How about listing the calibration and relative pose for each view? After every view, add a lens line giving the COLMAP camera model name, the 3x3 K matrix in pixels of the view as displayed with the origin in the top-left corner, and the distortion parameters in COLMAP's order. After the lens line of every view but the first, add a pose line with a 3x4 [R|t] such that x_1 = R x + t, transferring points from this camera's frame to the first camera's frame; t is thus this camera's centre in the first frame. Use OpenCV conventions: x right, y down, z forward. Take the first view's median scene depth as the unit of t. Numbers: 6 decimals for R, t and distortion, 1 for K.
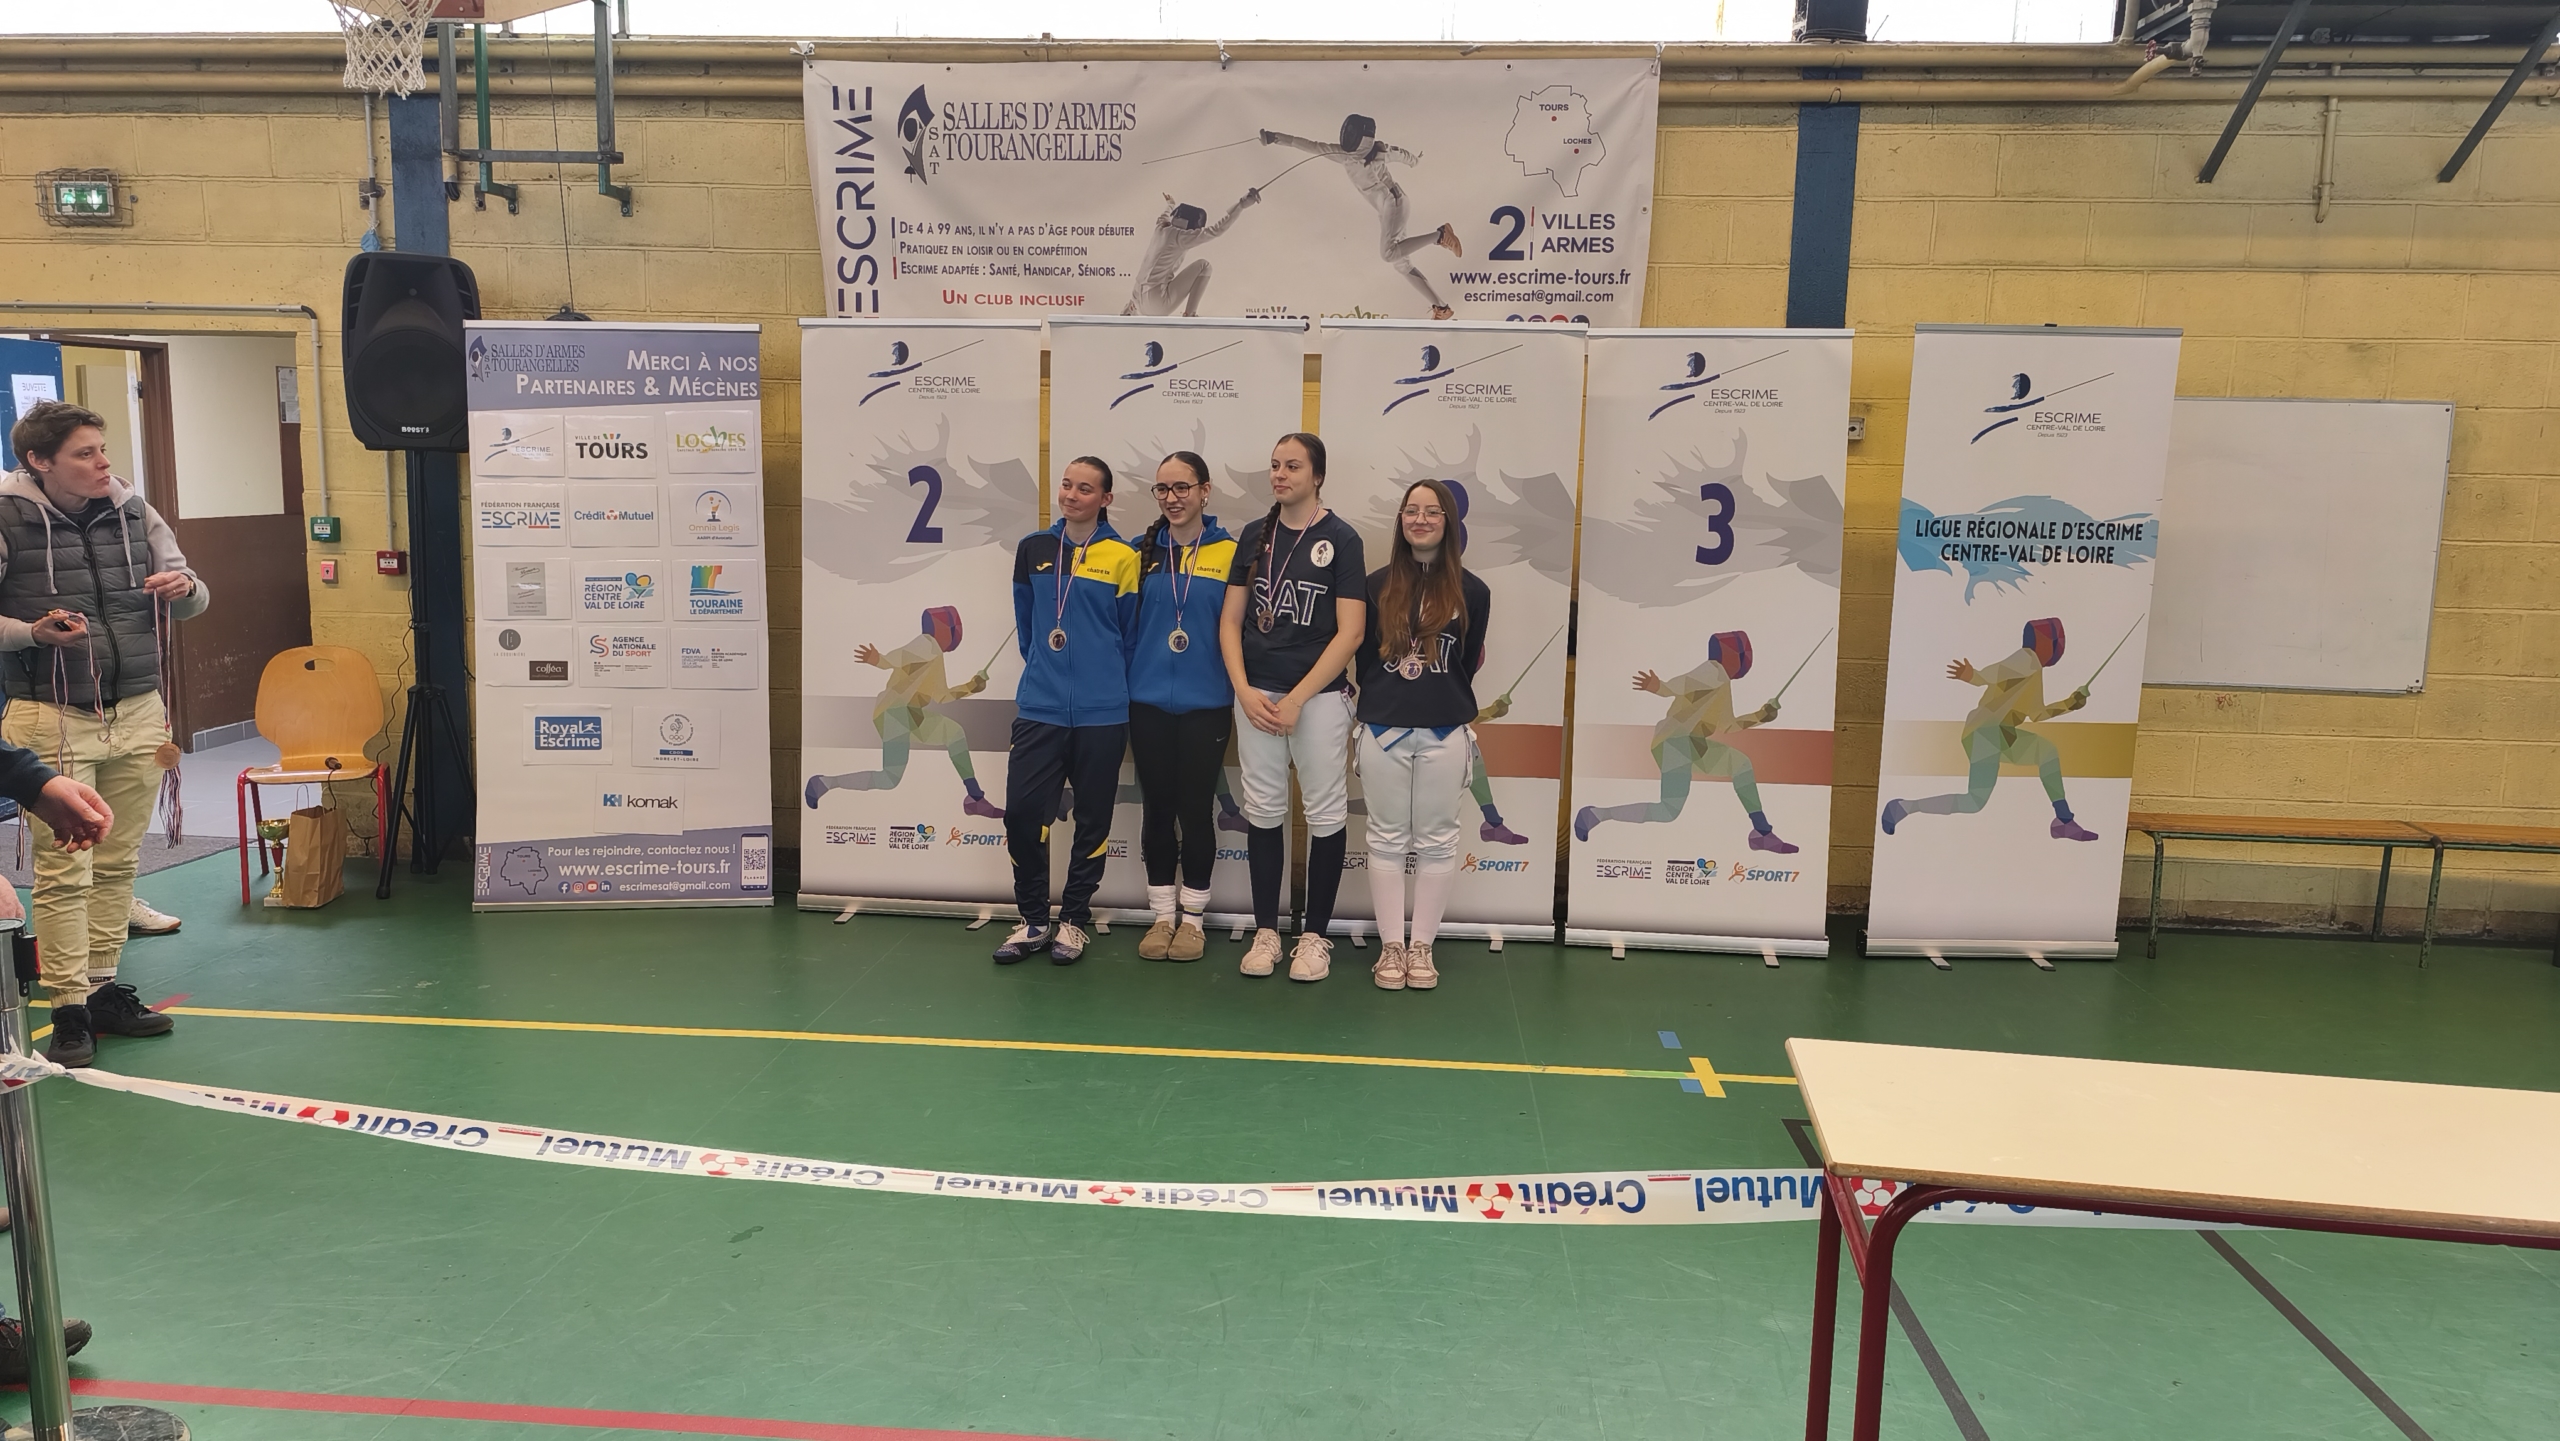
lens RADIAL K [[1685.9, 0, 1275.0], [0, 1685.9, 685.8], [0, 0, 1]] dist [0.034701, -0.035806]
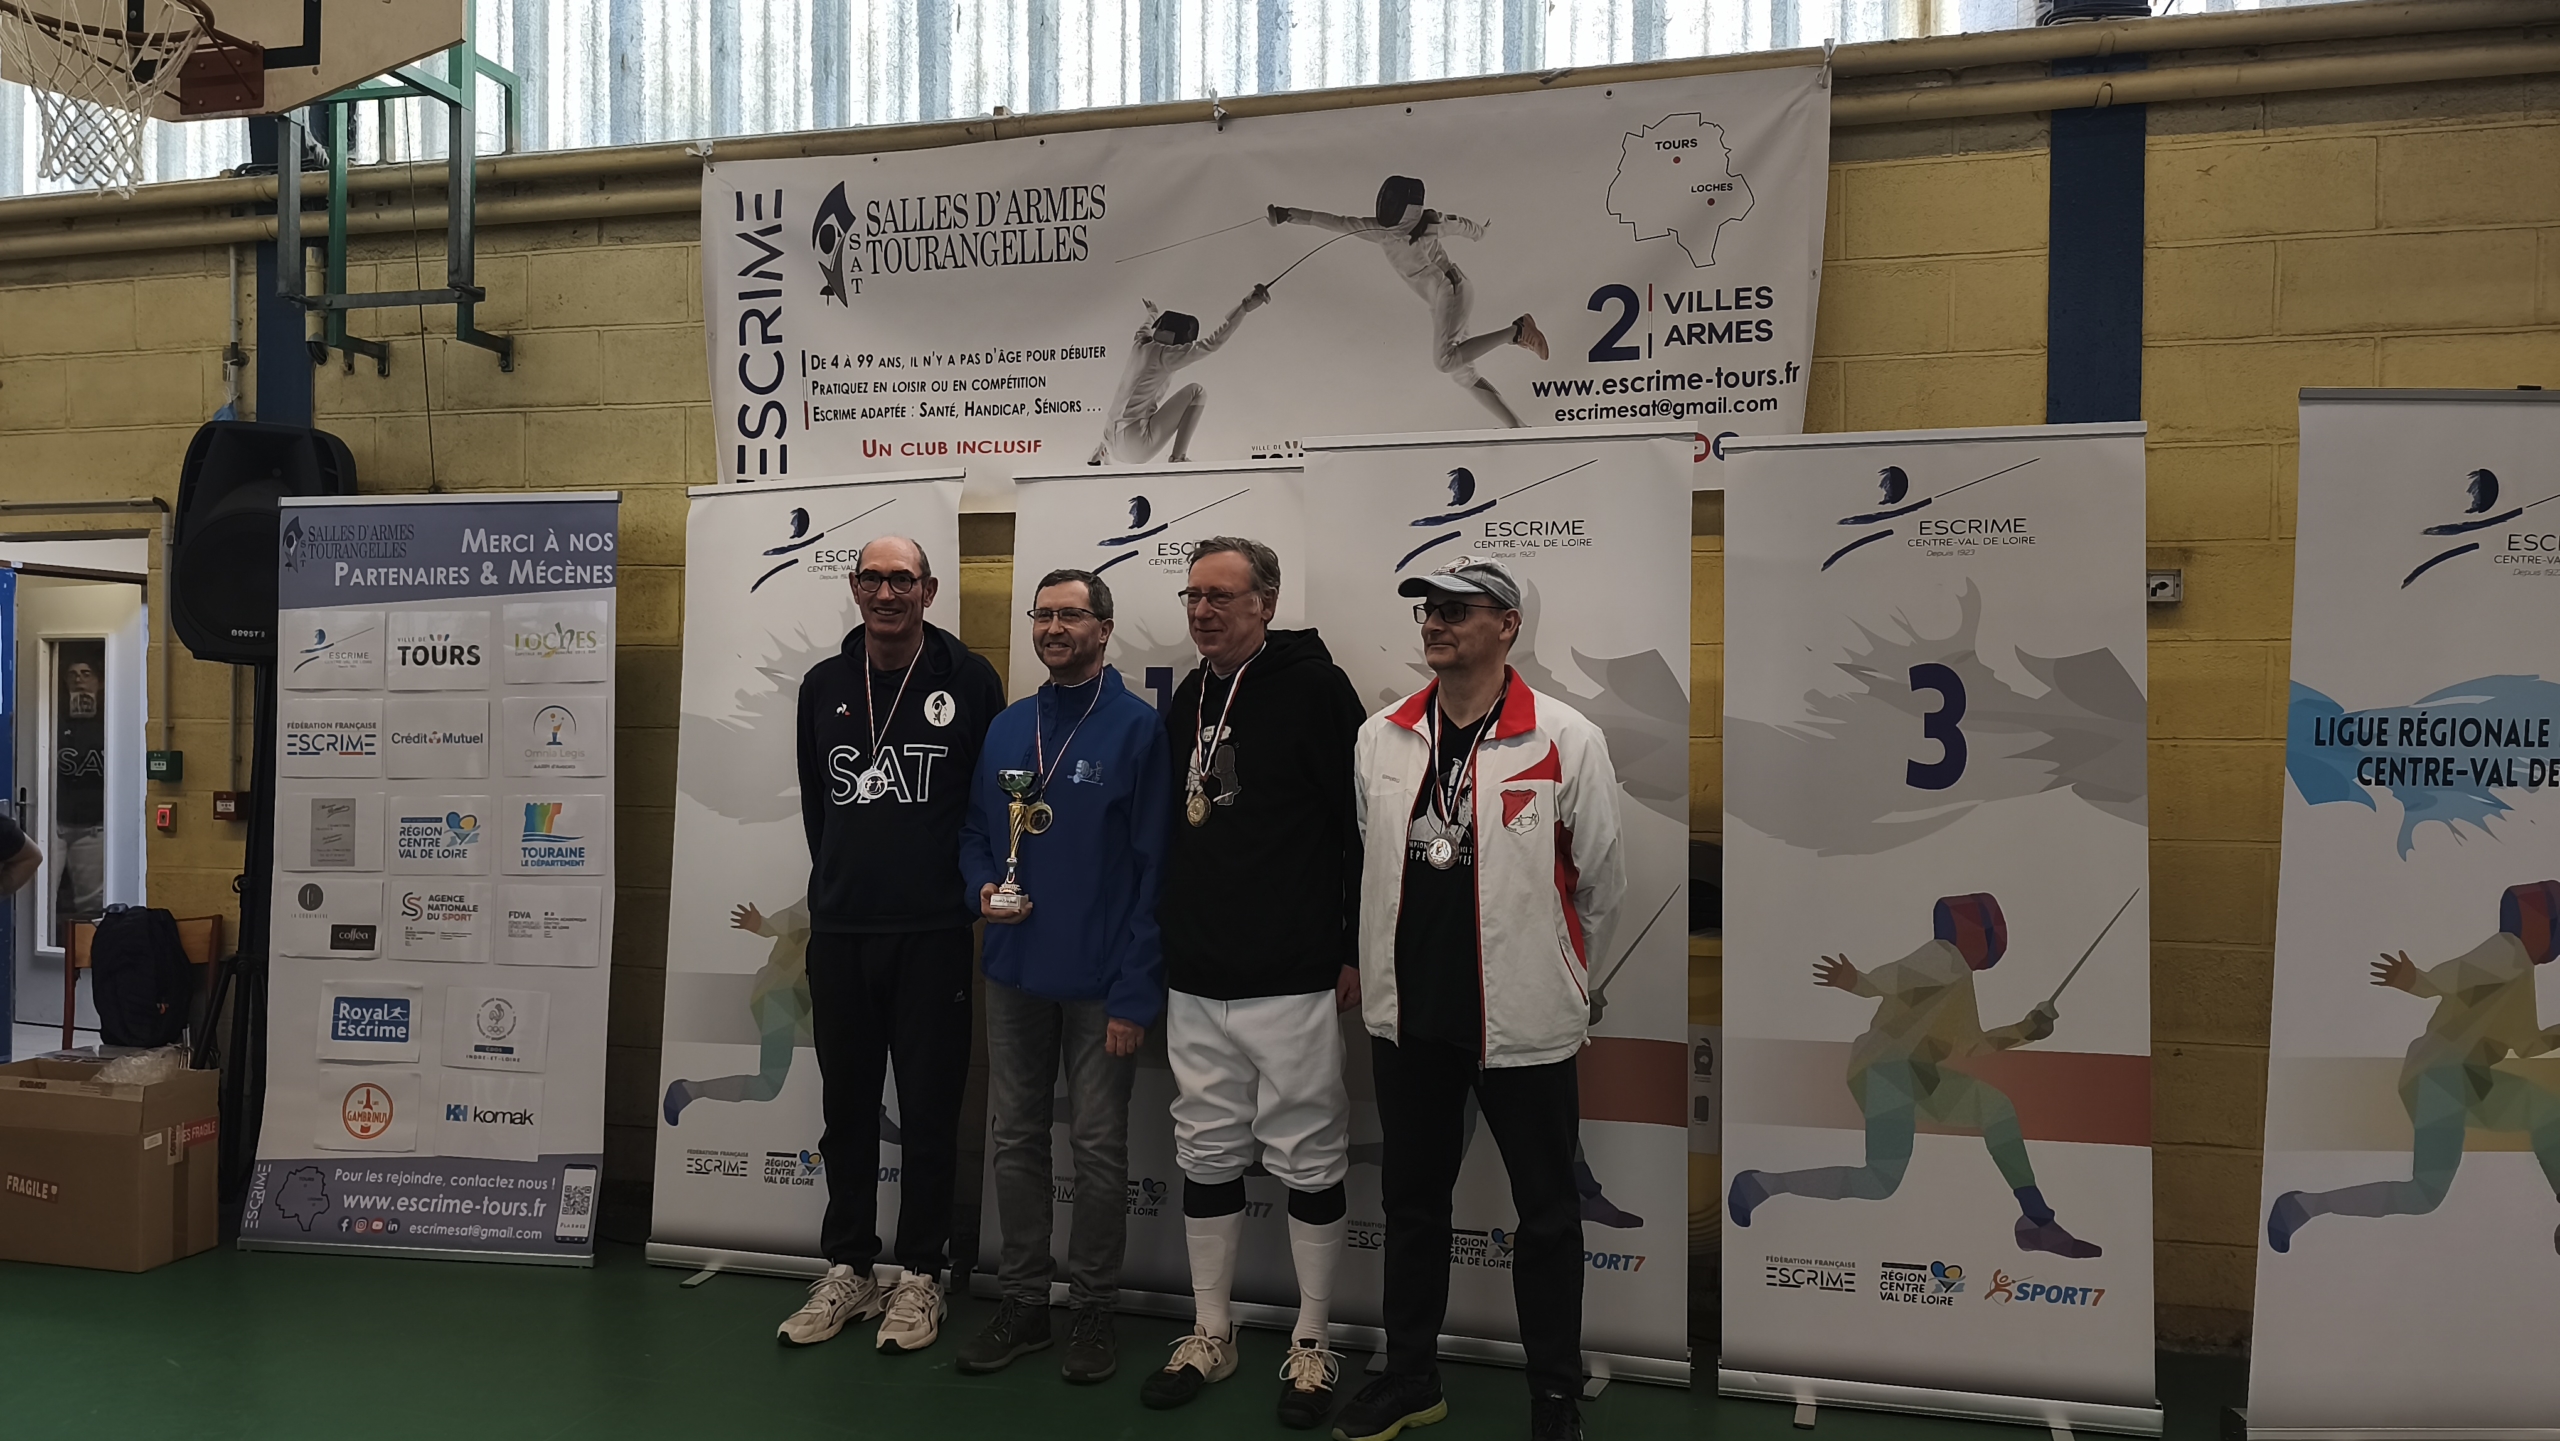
lens RADIAL K [[1762.6, 0, 1256.9], [0, 1762.6, 737.9], [0, 0, 1]] dist [0.031100, -0.036052]
pose [[0.983972, -0.011173, -0.177972, 0.119316], [-0.012388, 0.991341, -0.130730, -0.000216], [0.177892, 0.130840, 0.975313, 0.281580]]
